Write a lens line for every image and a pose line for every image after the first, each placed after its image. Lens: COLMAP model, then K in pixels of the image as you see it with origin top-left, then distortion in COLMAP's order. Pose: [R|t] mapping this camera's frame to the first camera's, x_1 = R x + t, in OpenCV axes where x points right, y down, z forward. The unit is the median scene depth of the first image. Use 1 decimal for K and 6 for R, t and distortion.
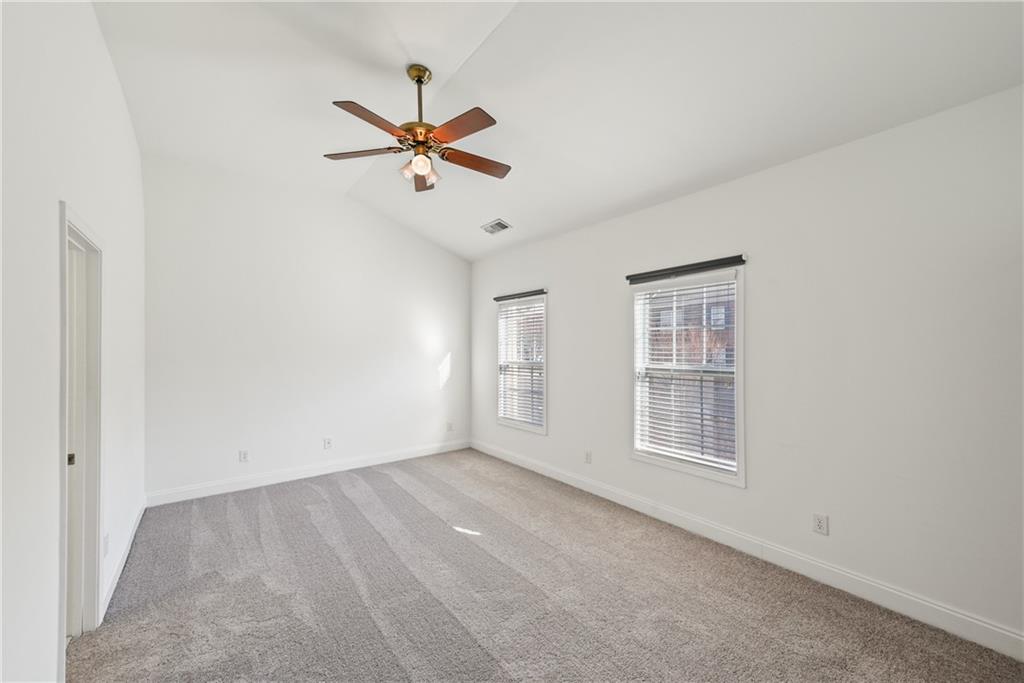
lens RADIAL K [[403.1, 0, 511.6], [0, 403.1, 344.4], [0, 0, 1]] dist [0.000736, 0.000241]
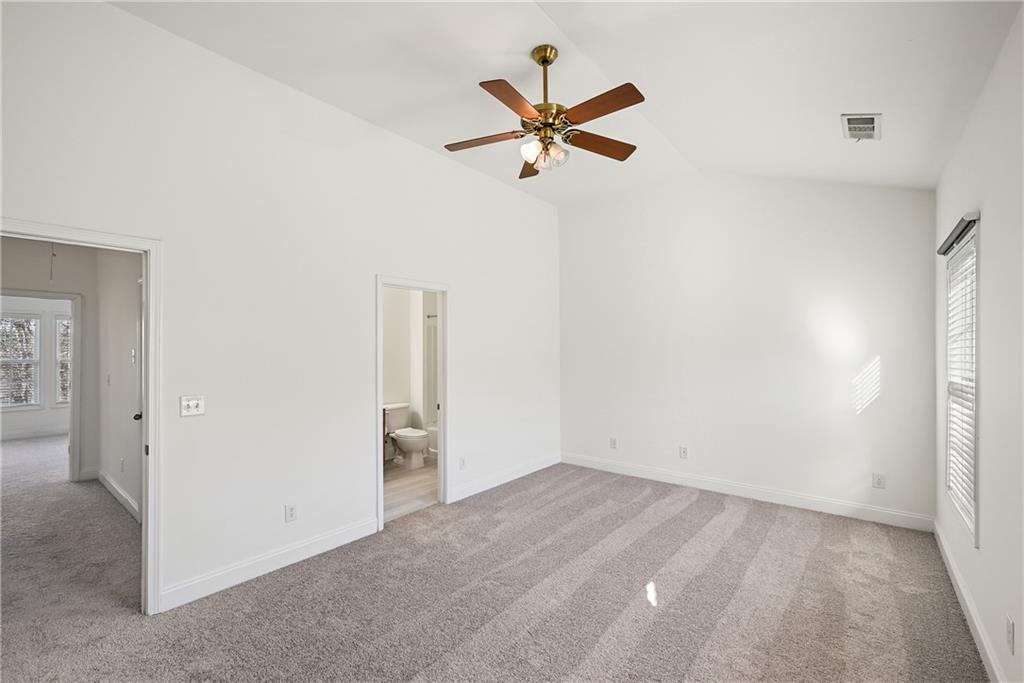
lens RADIAL K [[437.4, 0, 508.4], [0, 437.4, 345.4], [0, 0, 1]] dist [-0.002957, -0.000393]
pose [[0.217594, -0.006599, -0.976017, 0.511930], [0.005962, 0.999967, -0.005432, 0.007280], [0.976021, -0.004638, 0.217627, 0.477269]]
